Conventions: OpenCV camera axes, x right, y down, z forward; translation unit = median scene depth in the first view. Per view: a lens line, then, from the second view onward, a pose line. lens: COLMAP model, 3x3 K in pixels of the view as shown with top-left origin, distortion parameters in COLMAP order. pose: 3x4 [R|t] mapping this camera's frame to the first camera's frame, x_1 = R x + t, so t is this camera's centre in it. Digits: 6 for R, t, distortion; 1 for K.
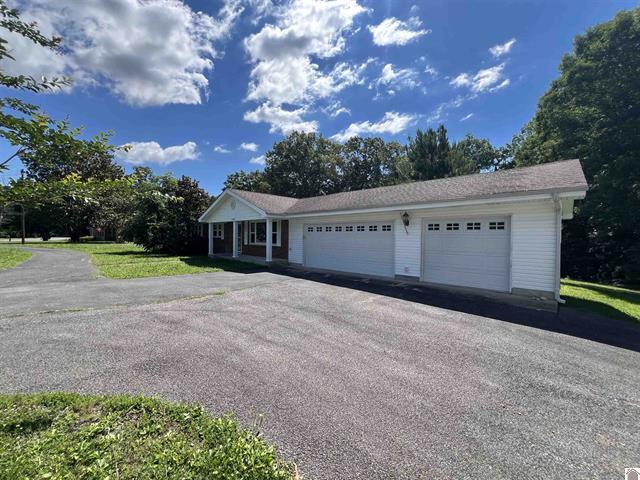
lens RADIAL K [[260.4, 0, 320.0], [0, 260.4, 240.0], [0, 0, 1]] dist [0.012714, -0.000116]
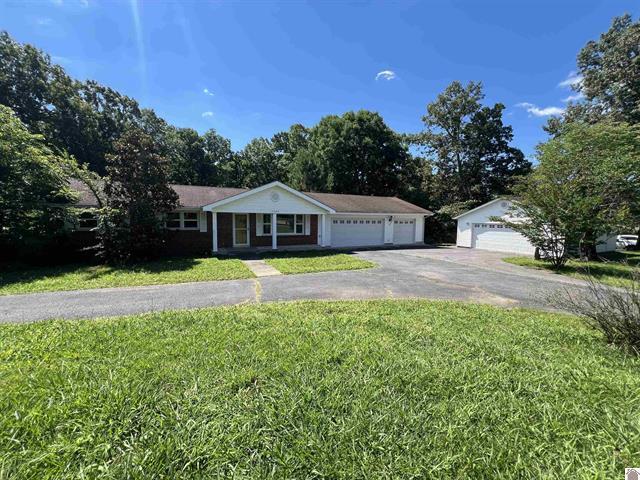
lens RADIAL K [[260.4, 0, 320.0], [0, 260.4, 240.0], [0, 0, 1]] dist [0.012714, -0.000116]
pose [[0.373763, -0.085595, 0.923566, -1.231352], [0.004938, 0.995902, 0.090301, -0.061660], [-0.927511, -0.029191, 0.372654, 0.432437]]
